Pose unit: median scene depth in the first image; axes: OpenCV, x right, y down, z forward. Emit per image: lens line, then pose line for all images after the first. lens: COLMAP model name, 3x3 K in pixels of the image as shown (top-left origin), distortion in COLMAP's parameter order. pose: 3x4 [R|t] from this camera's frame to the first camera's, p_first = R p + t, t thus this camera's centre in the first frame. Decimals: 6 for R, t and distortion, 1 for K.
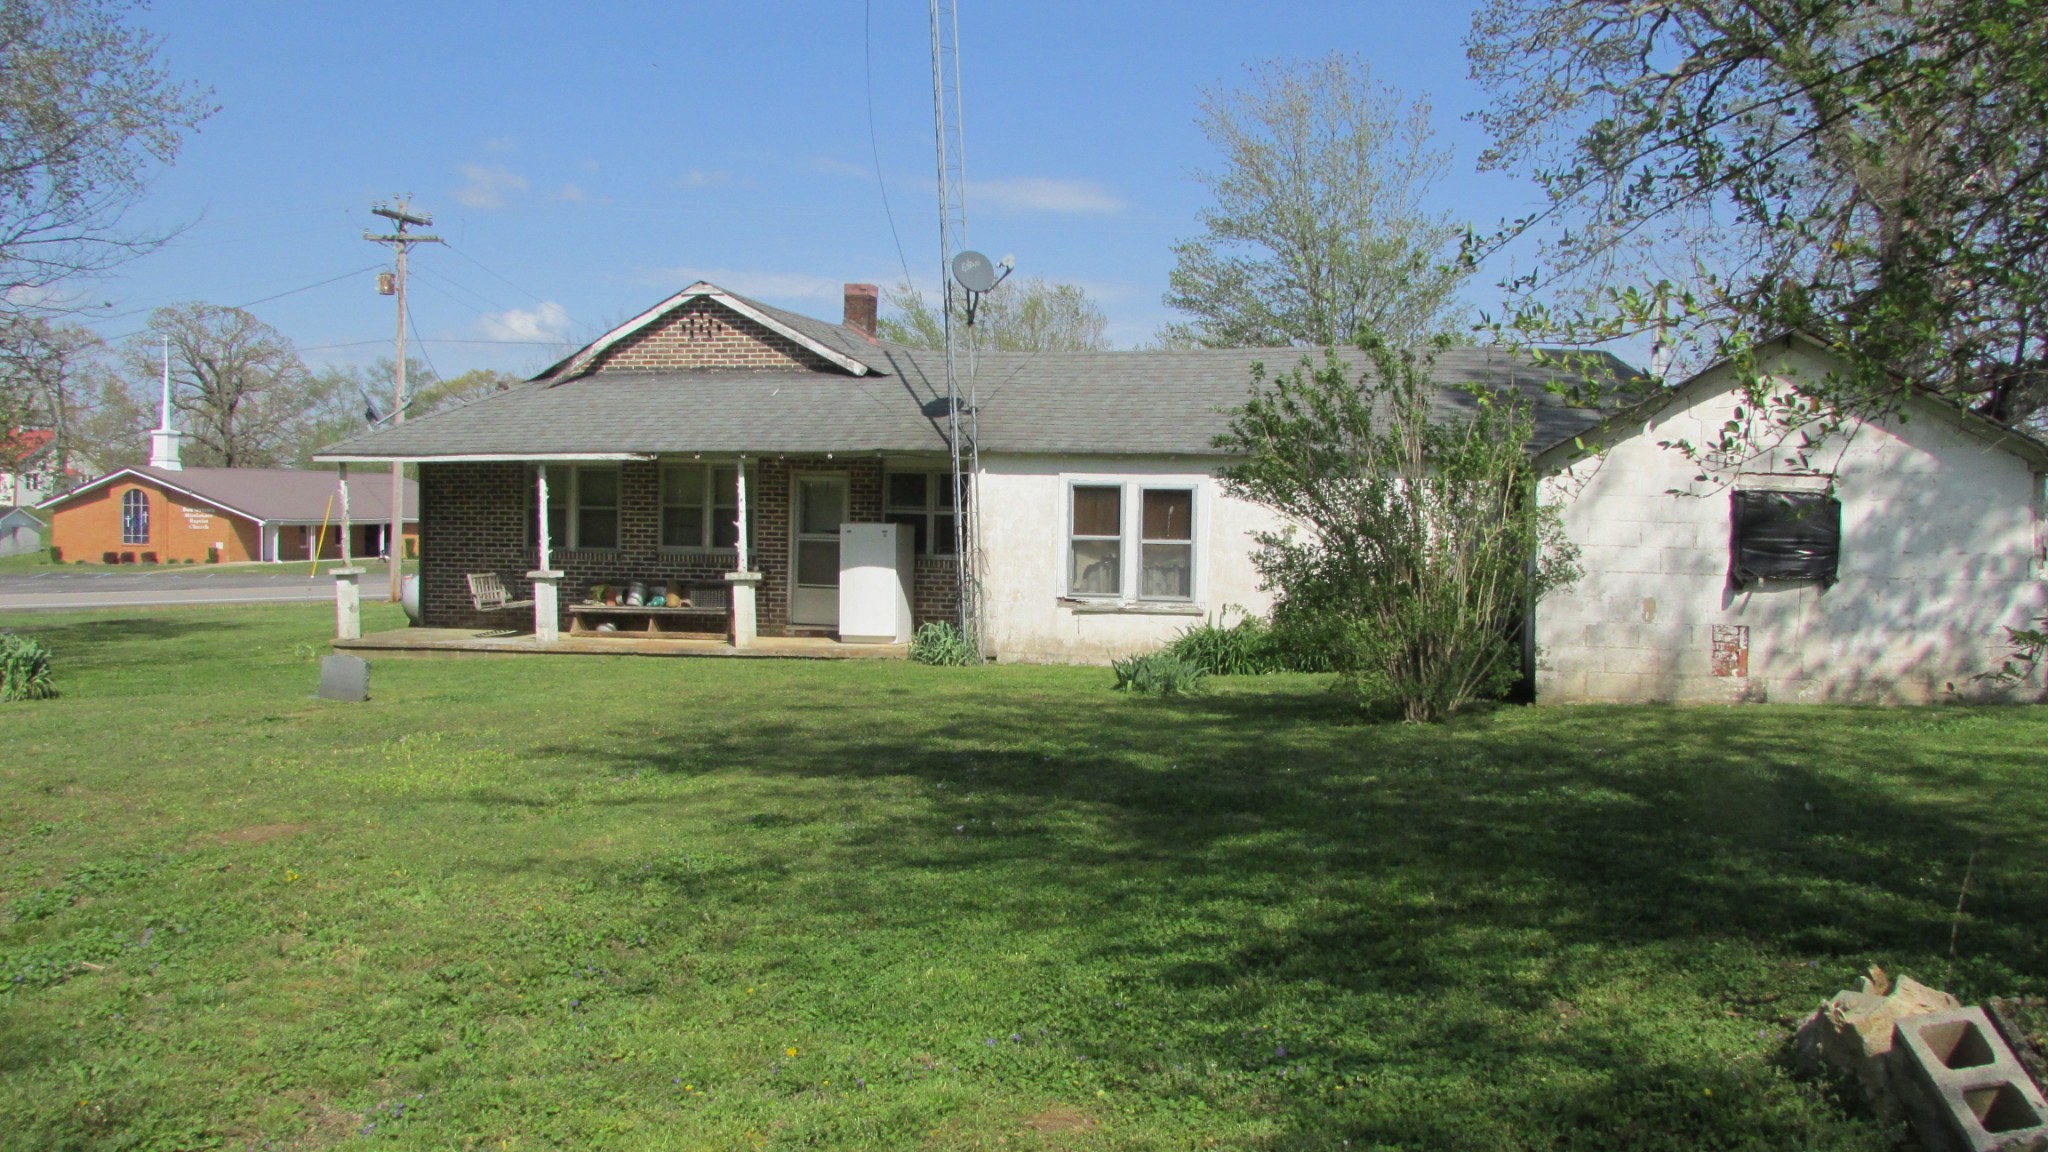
lens RADIAL K [[1555.1, 0, 992.8], [0, 1555.1, 528.5], [0, 0, 1]] dist [-0.050379, 0.000195]
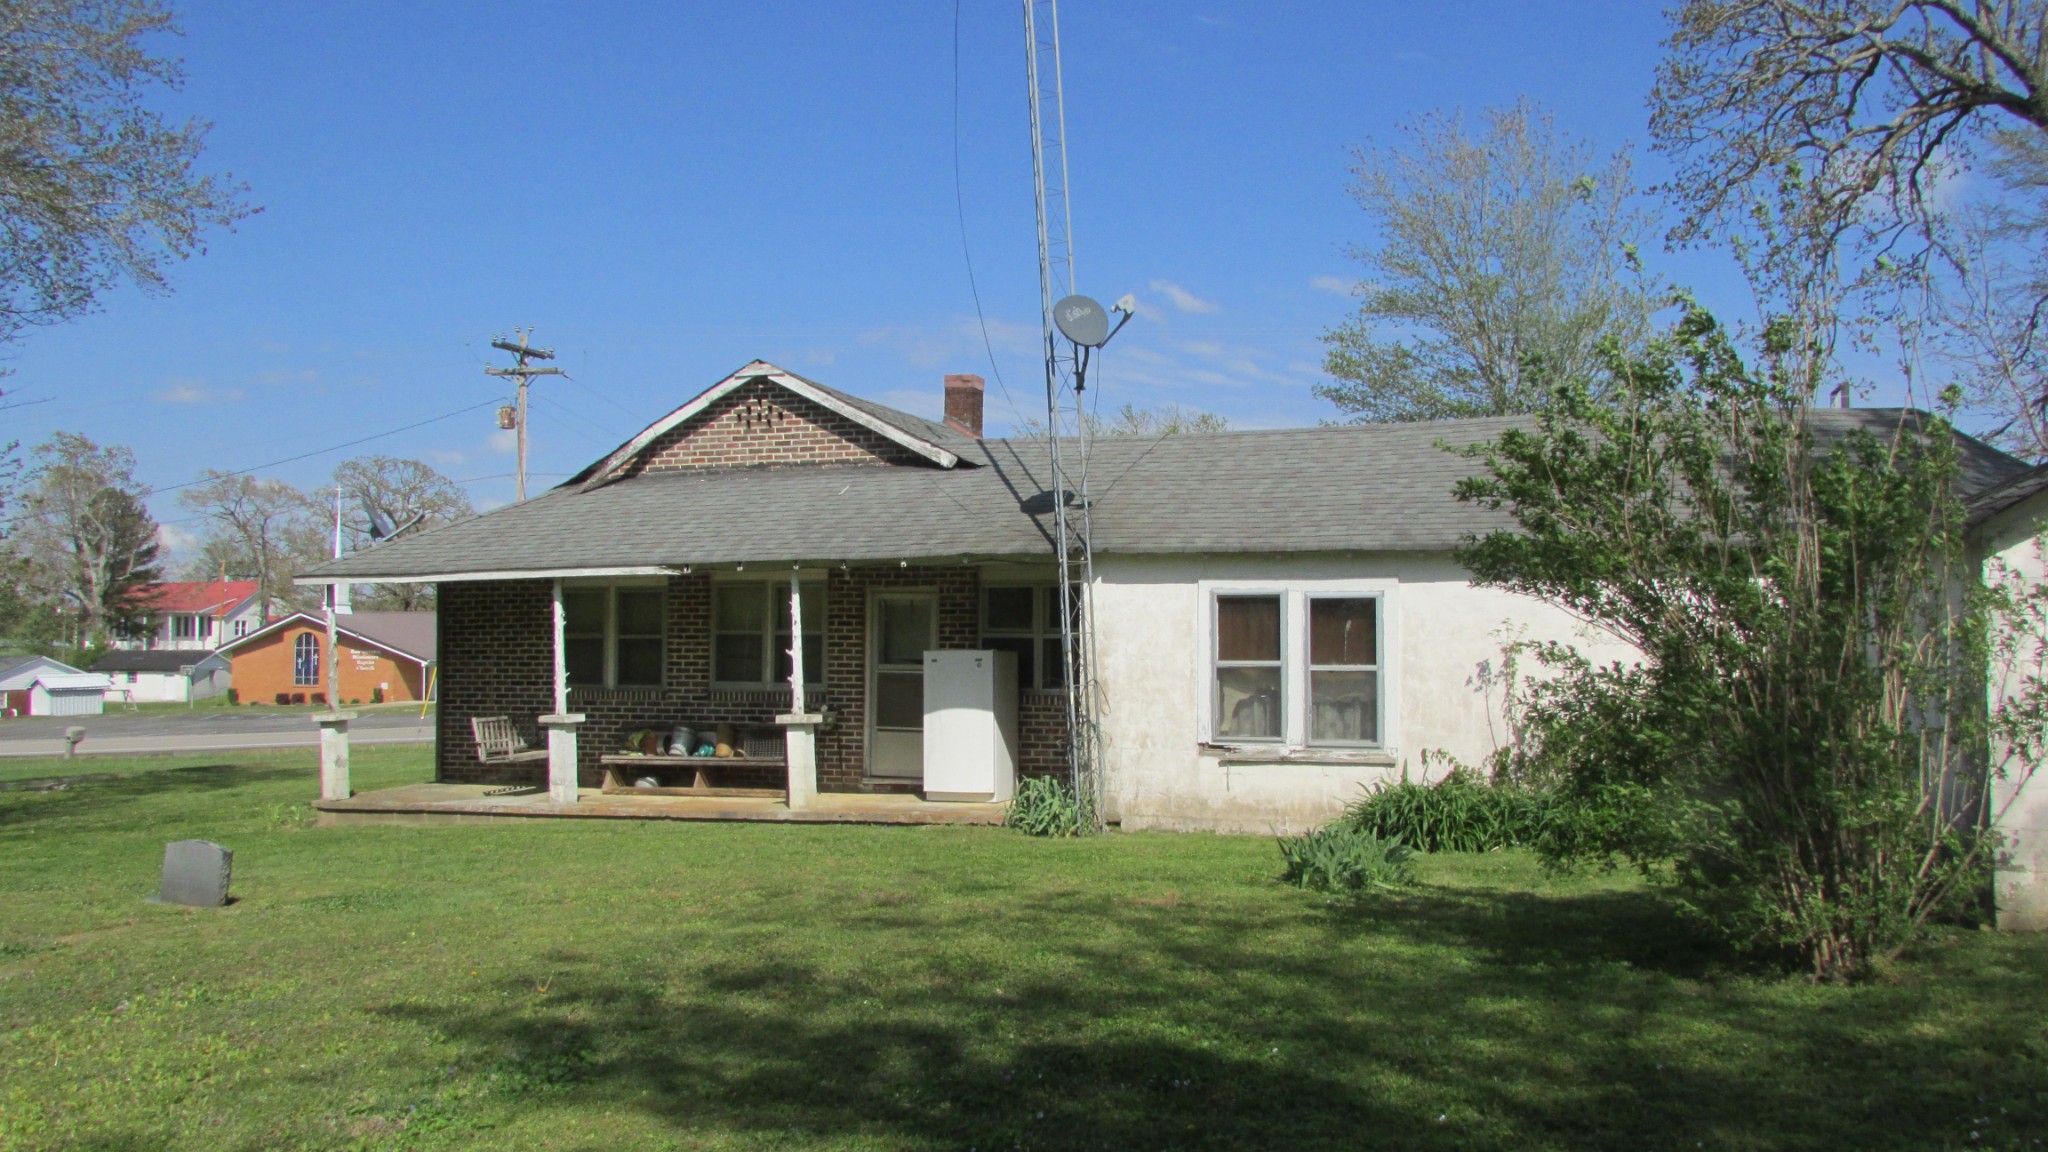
lens RADIAL K [[1516.2, 0, 1024.0], [0, 1516.2, 576.0], [0, 0, 1]] dist [-0.042390, 0.003365]
pose [[0.997234, -0.017425, -0.072252, 0.010132], [0.013338, 0.998304, -0.056671, 0.003118], [0.073117, 0.055551, 0.995775, 0.228640]]
